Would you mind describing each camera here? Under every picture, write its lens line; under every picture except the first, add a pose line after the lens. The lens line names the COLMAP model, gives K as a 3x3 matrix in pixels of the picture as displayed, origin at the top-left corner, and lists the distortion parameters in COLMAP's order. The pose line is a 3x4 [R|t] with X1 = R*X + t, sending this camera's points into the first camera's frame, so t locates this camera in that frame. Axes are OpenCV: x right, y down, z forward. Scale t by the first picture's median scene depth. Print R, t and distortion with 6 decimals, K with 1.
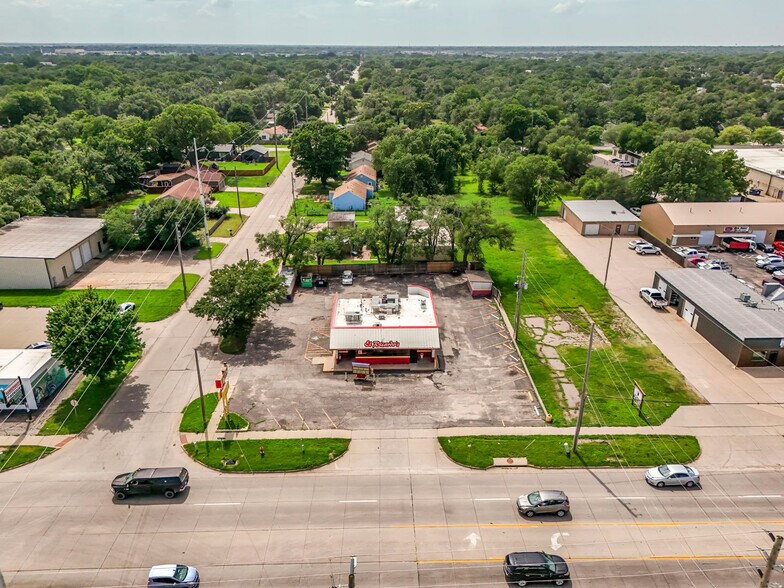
lens RADIAL K [[575.7, 0, 393.2], [0, 575.7, 303.6], [0, 0, 1]] dist [0.088591, -0.105222]
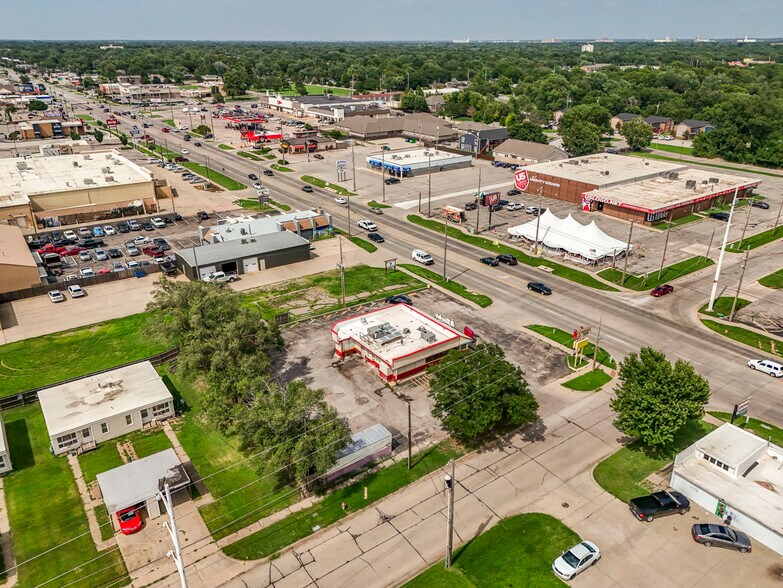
lens RADIAL K [[575.0, 0, 392.7], [0, 575.0, 303.5], [0, 0, 1]] dist [0.088591, -0.105222]
pose [[-0.558357, -0.344206, 0.754824, -0.802342], [0.335534, 0.738427, 0.584930, -0.655620], [-0.758719, 0.579869, -0.296813, 1.311225]]
